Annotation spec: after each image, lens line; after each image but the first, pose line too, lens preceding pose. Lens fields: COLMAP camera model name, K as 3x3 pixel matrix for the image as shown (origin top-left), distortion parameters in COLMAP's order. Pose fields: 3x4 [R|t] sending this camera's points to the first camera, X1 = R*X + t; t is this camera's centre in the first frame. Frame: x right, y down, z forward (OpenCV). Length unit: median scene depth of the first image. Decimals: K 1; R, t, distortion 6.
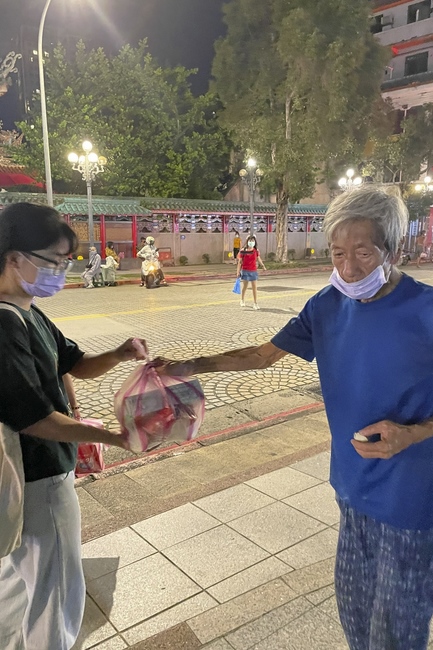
lens RADIAL K [[572.2, 0, 216.5], [0, 572.2, 325.0], [0, 0, 1]] dist [-0.067971, 0.007366]
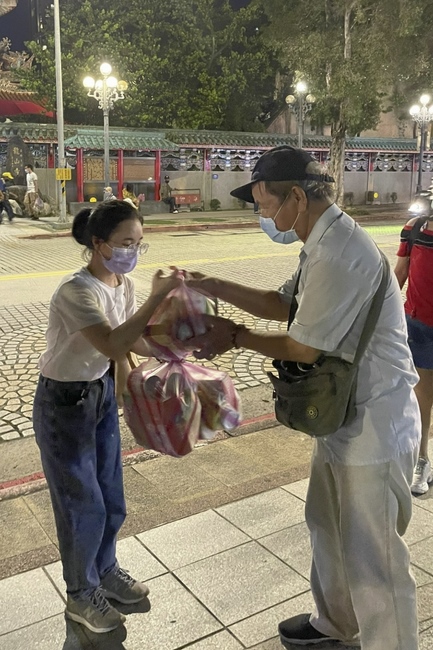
lens RADIAL K [[572.2, 0, 216.5], [0, 572.2, 325.0], [0, 0, 1]] dist [-0.067971, 0.007366]
pose [[0.997743, 0.031969, -0.059047, -0.001215], [-0.027570, 0.996887, 0.073870, -0.000442], [0.061224, -0.072075, 0.995518, 0.155122]]
